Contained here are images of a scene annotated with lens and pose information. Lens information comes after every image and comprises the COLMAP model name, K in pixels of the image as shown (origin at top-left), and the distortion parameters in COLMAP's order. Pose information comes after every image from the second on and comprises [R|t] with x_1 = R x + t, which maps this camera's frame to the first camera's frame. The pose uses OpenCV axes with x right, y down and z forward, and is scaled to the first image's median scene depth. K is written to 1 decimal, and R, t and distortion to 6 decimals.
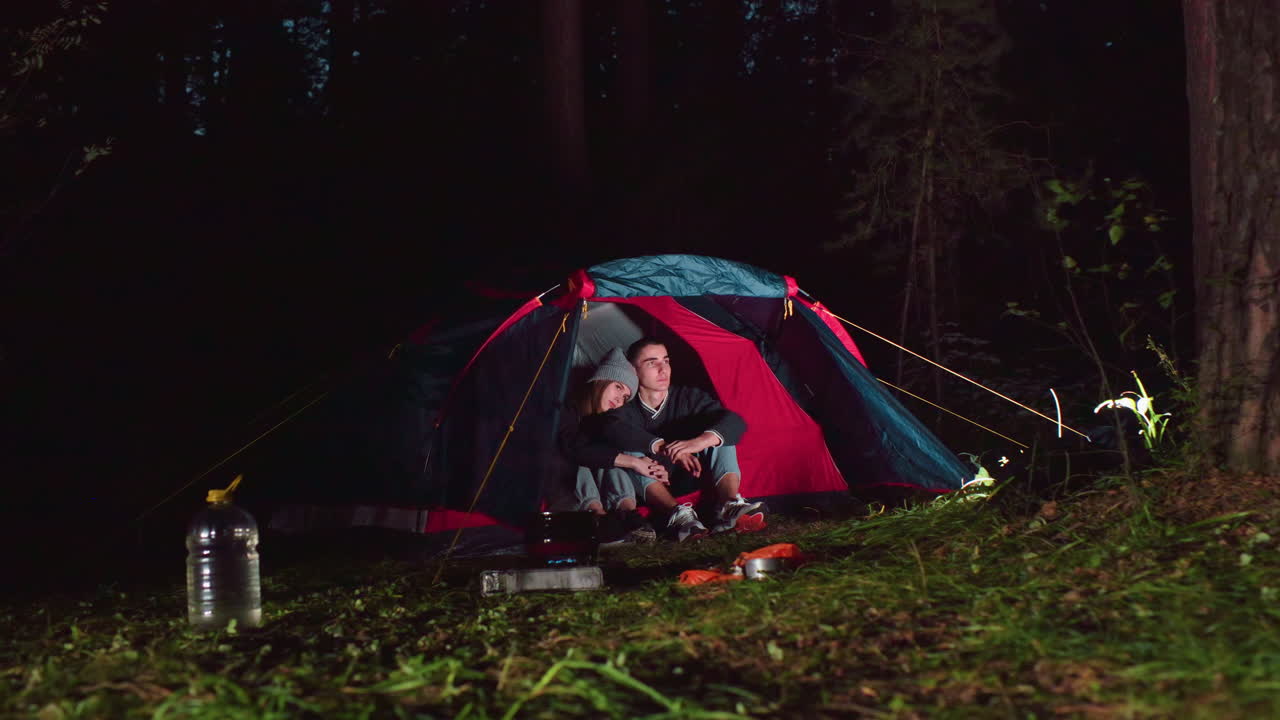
lens RADIAL K [[1636.6, 0, 638.6], [0, 1636.6, 355.6], [0, 0, 1]] dist [-0.036588, 0.000000]
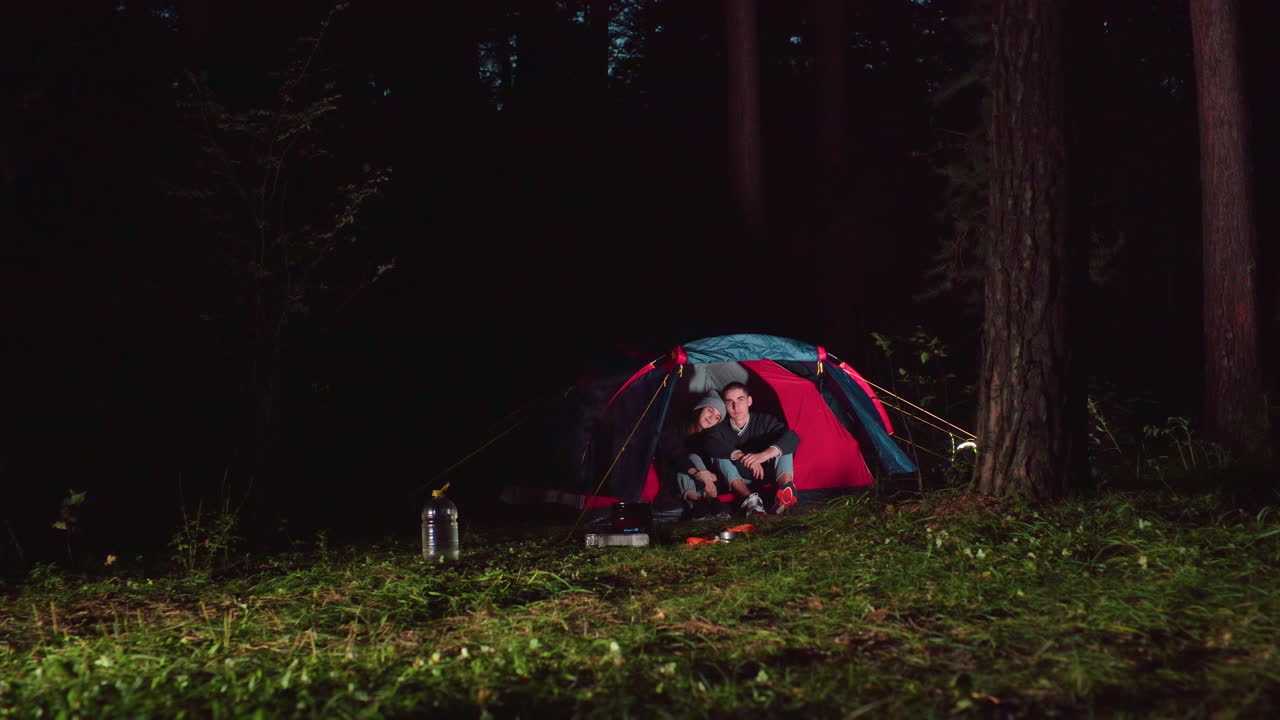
lens RADIAL K [[1636.6, 0, 640.5], [0, 1636.6, 361.9], [0, 0, 1]] dist [-0.036588, 0.000000]
pose [[0.983890, 0.010121, -0.178491, 0.201178], [-0.004993, 0.999562, 0.029155, -0.078894], [0.178708, -0.027794, 0.983510, -0.537712]]
